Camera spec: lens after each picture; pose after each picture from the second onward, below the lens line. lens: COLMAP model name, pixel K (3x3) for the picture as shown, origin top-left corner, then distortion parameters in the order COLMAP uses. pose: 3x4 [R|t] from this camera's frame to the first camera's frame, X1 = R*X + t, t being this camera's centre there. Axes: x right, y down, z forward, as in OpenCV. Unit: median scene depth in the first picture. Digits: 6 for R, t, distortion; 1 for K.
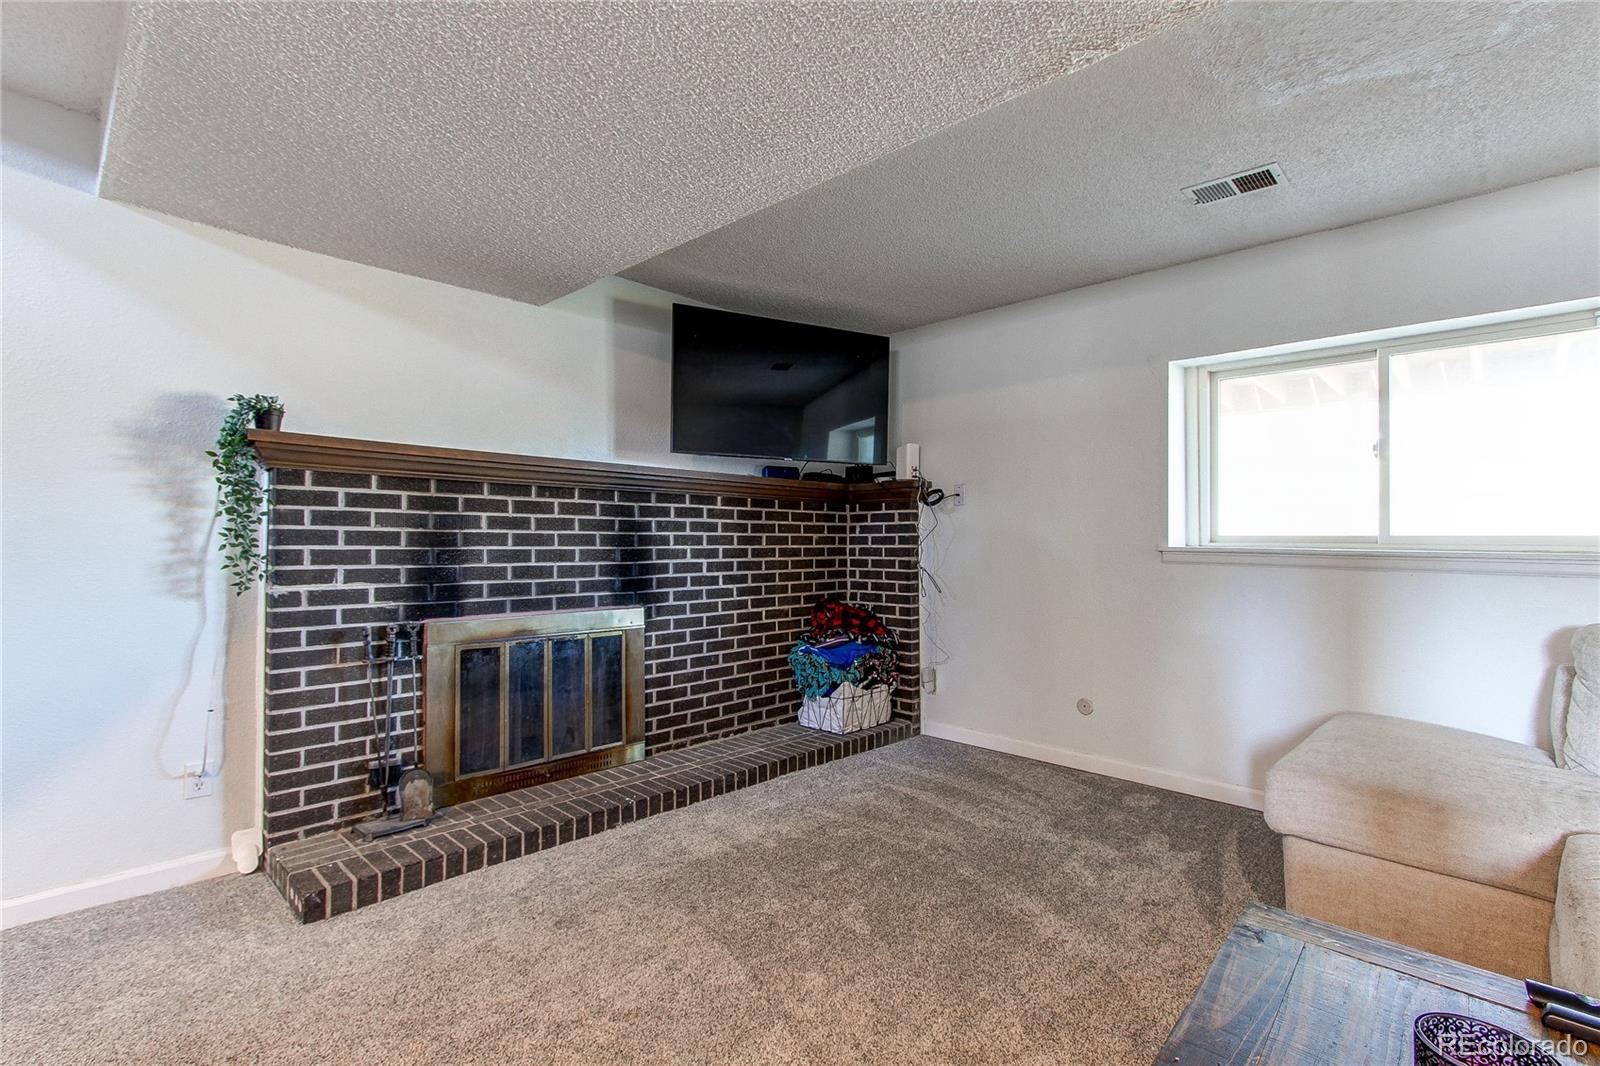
lens RADIAL K [[733.4, 0, 804.1], [0, 733.4, 532.1], [0, 0, 1]] dist [-0.005187, 0.004410]
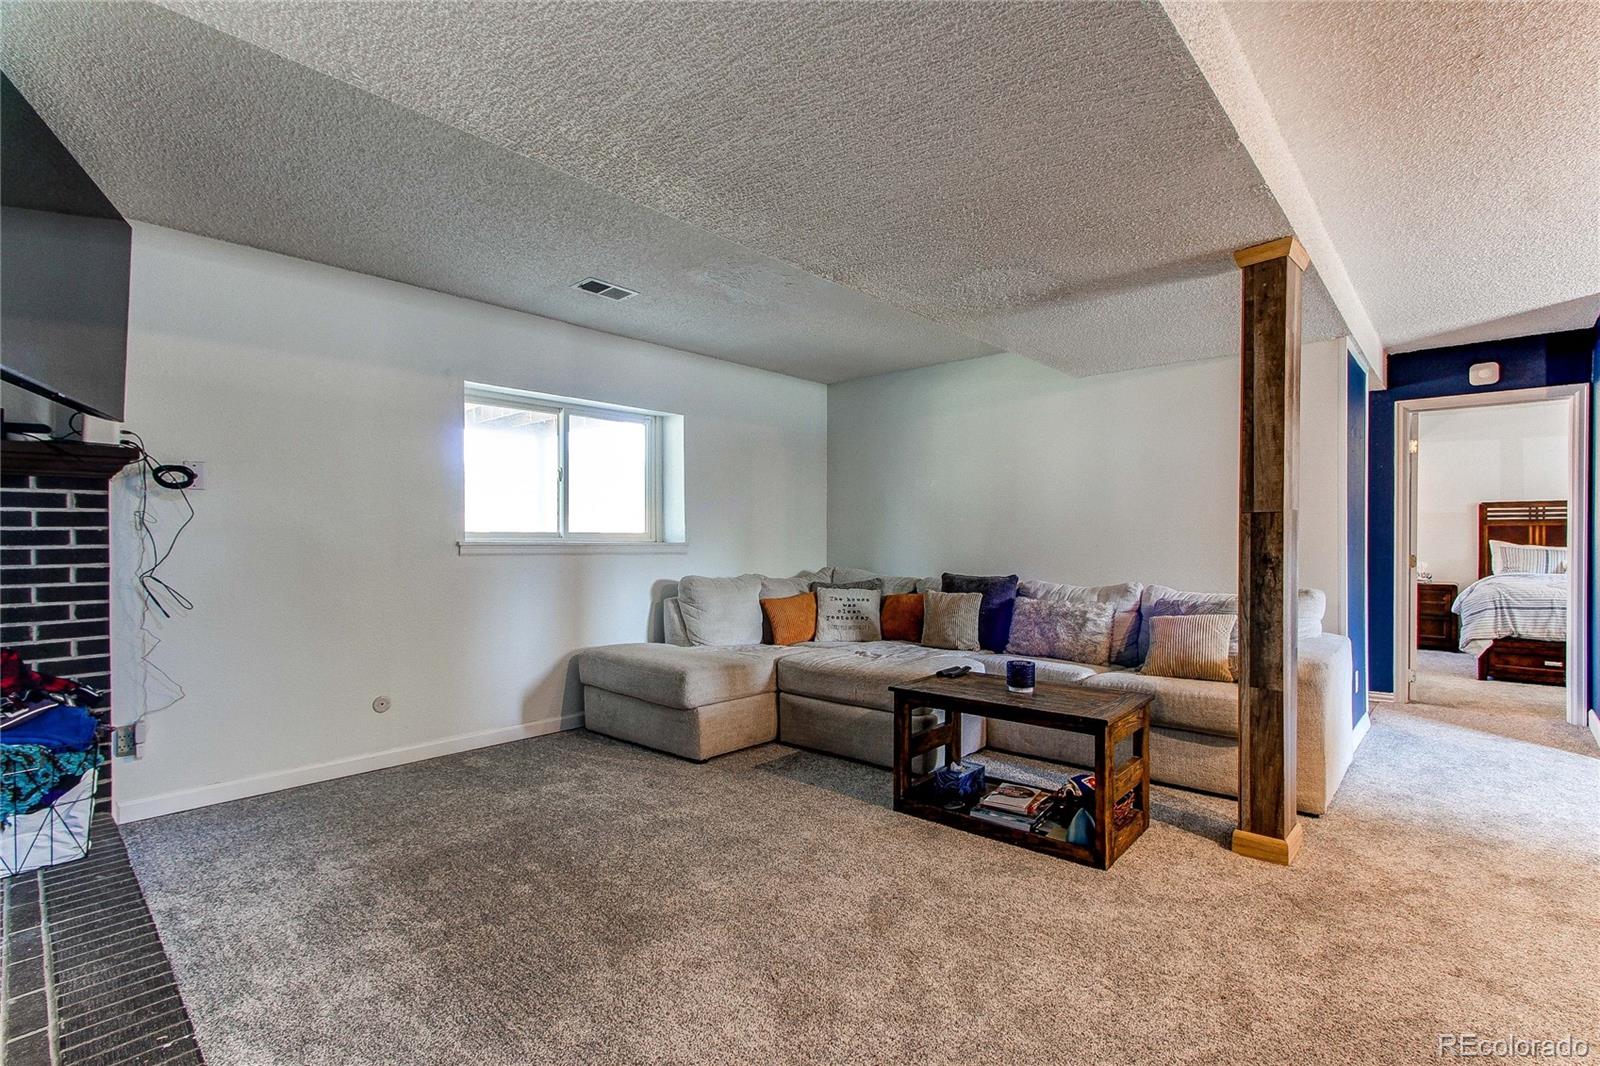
lens RADIAL K [[733.4, 0, 795.7], [0, 733.4, 534.2], [0, 0, 1]] dist [-0.005187, 0.004410]
pose [[-0.018949, -0.002494, 0.999817, -0.594802], [-0.010034, 0.999947, 0.002304, 0.001058], [-0.999770, -0.009989, -0.018973, 0.447044]]
